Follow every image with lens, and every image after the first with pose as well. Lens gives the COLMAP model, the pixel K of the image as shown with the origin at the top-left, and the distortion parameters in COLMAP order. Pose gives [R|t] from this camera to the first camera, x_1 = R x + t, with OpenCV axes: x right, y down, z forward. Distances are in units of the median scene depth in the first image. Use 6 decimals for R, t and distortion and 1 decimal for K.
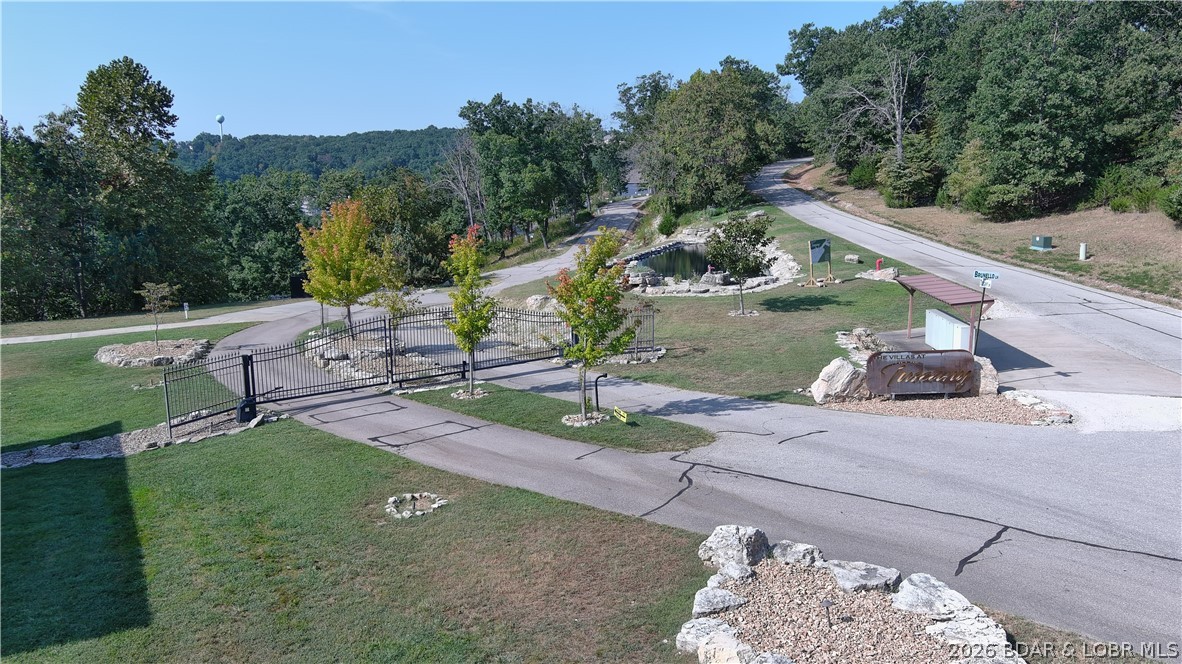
lens RADIAL K [[918.2, 0, 586.0], [0, 918.2, 331.1], [0, 0, 1]] dist [0.043752, -0.037582]
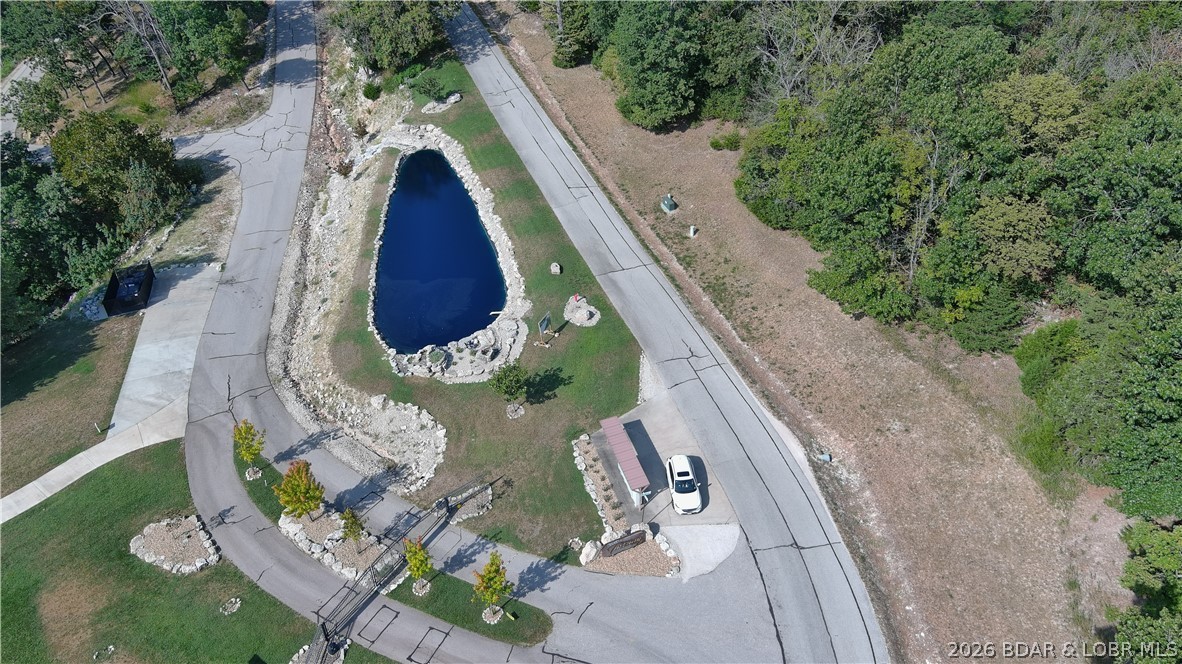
lens RADIAL K [[918.2, 0, 584.7], [0, 918.2, 336.6], [0, 0, 1]] dist [0.043752, -0.037582]
pose [[0.928449, -0.236089, 0.286783, -0.094499], [0.078670, 0.879504, 0.469344, -0.525847], [-0.363033, -0.413201, 0.835148, -0.240957]]
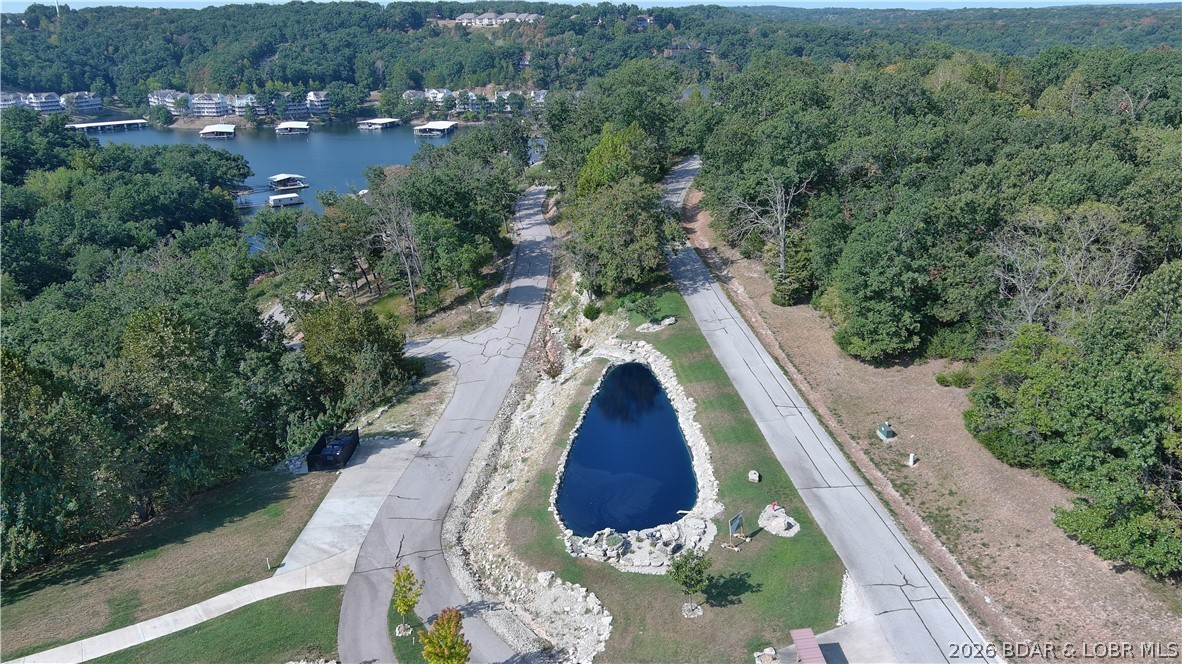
lens RADIAL K [[918.2, 0, 588.3], [0, 918.2, 333.8], [0, 0, 1]] dist [0.043752, -0.037582]
pose [[0.990932, -0.048193, 0.125423, -0.093993], [0.027623, 0.986593, 0.160846, -0.401980], [-0.131493, -0.155923, 0.978978, -0.223436]]
